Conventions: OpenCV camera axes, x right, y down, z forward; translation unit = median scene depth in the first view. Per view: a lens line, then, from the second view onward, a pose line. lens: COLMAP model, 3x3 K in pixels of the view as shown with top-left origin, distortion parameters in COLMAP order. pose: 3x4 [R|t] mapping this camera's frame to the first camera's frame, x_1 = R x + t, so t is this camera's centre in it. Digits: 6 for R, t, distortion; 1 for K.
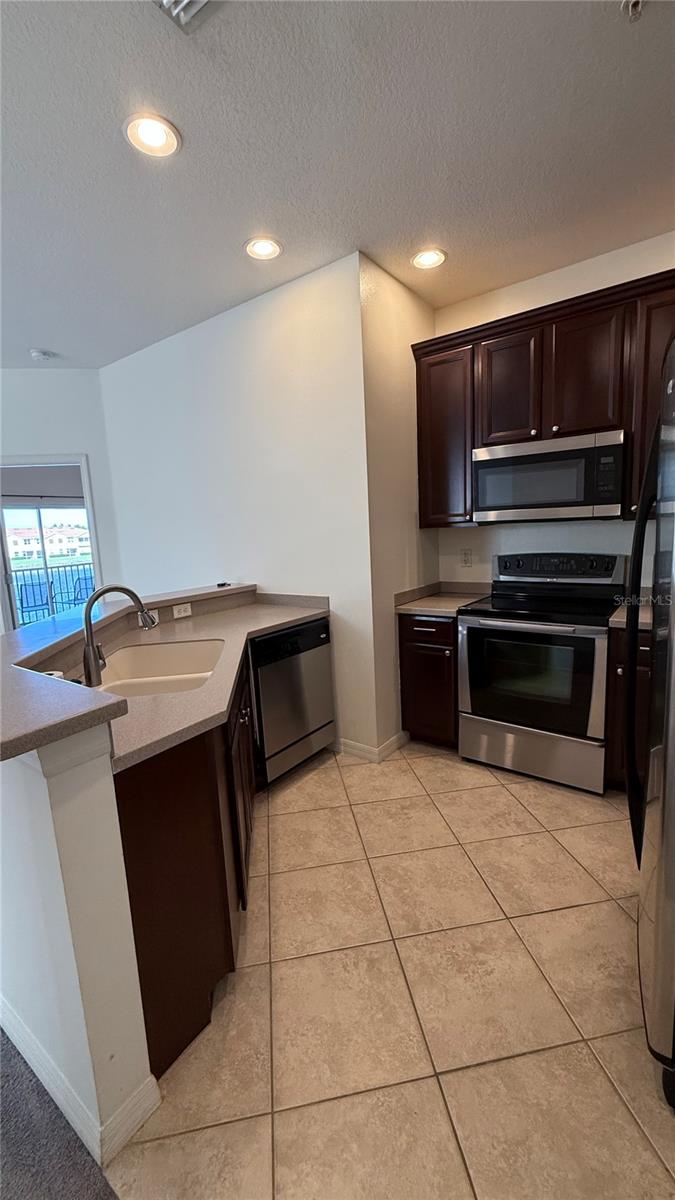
lens RADIAL K [[475.4, 0, 336.7], [0, 475.4, 602.4], [0, 0, 1]] dist [-0.004651, 0.000415]
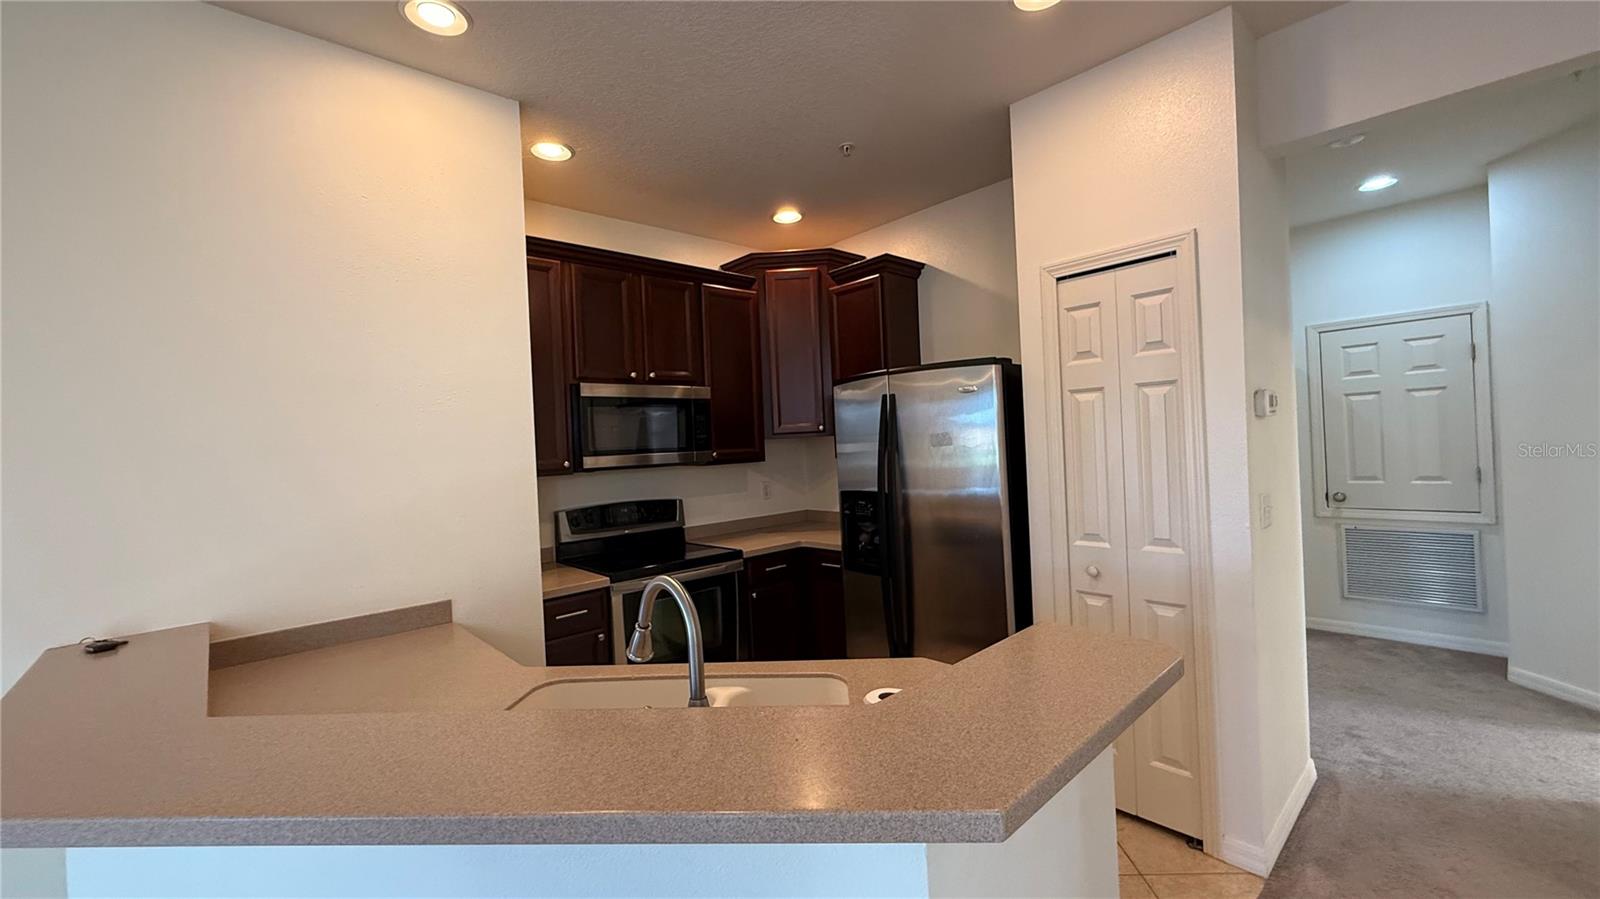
lens RADIAL K [[633.9, 0, 802.4], [0, 633.9, 447.6], [0, 0, 1]] dist [-0.004651, 0.000415]
pose [[0.180573, 0.033614, 0.982987, -0.736748], [0.189259, 0.979552, -0.068263, -0.062598], [-0.965181, 0.198365, 0.170519, 0.470844]]
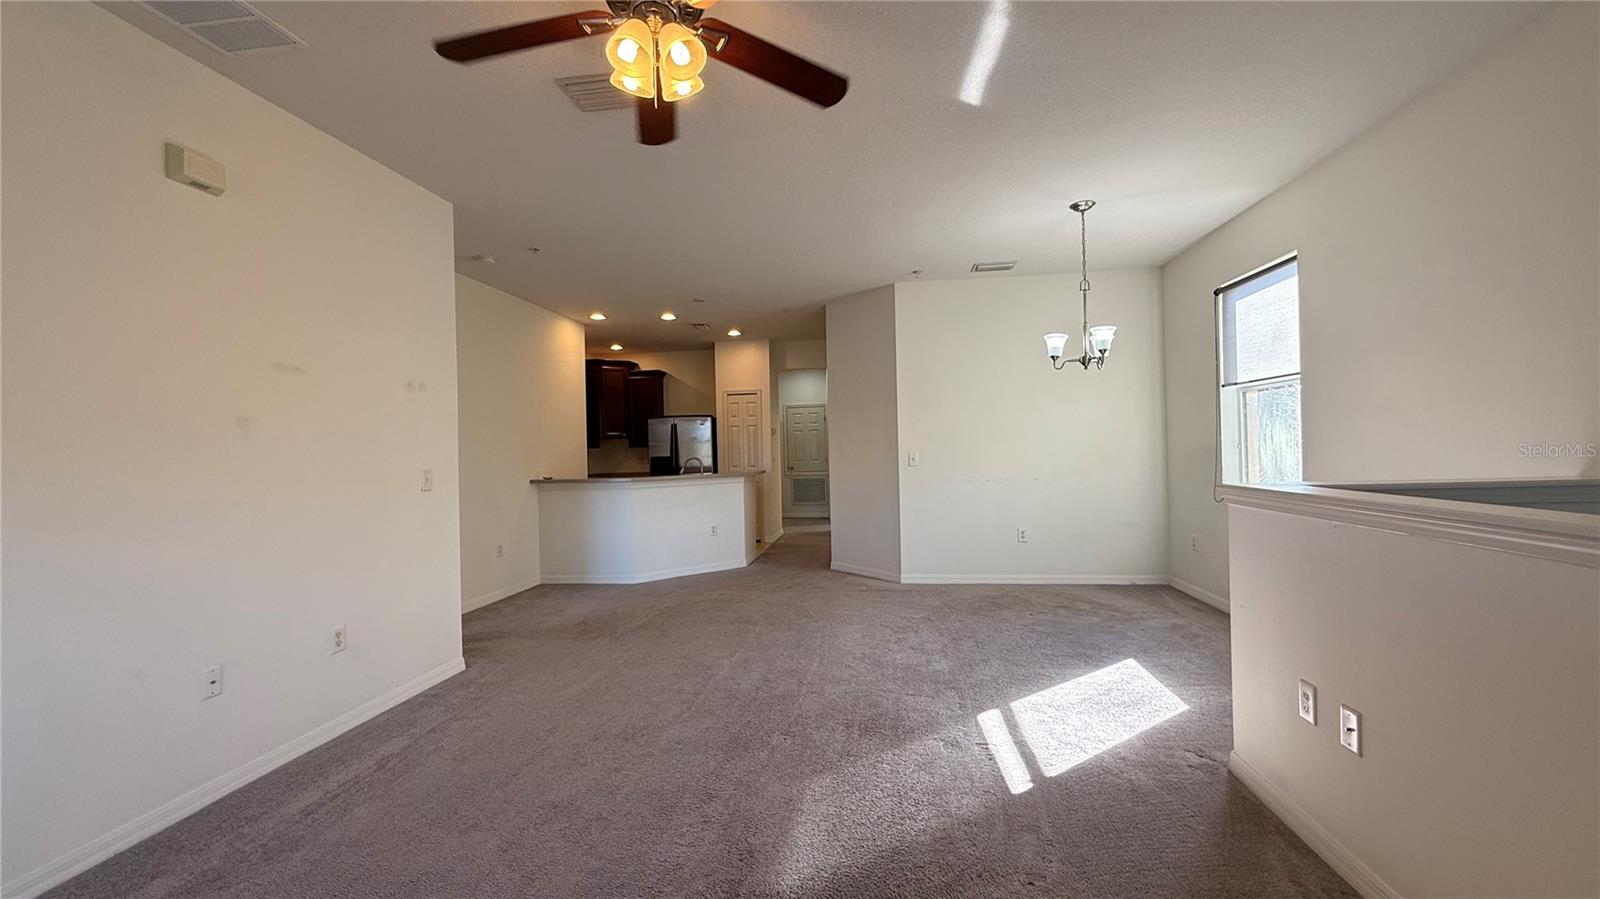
lens RADIAL K [[633.9, 0, 798.9], [0, 633.9, 444.4], [0, 0, 1]] dist [-0.004651, 0.000415]
pose [[-0.493471, 0.068382, 0.867070, -2.731570], [0.184305, 0.982487, 0.027408, -0.064051], [-0.850011, 0.173331, -0.497431, 1.555710]]
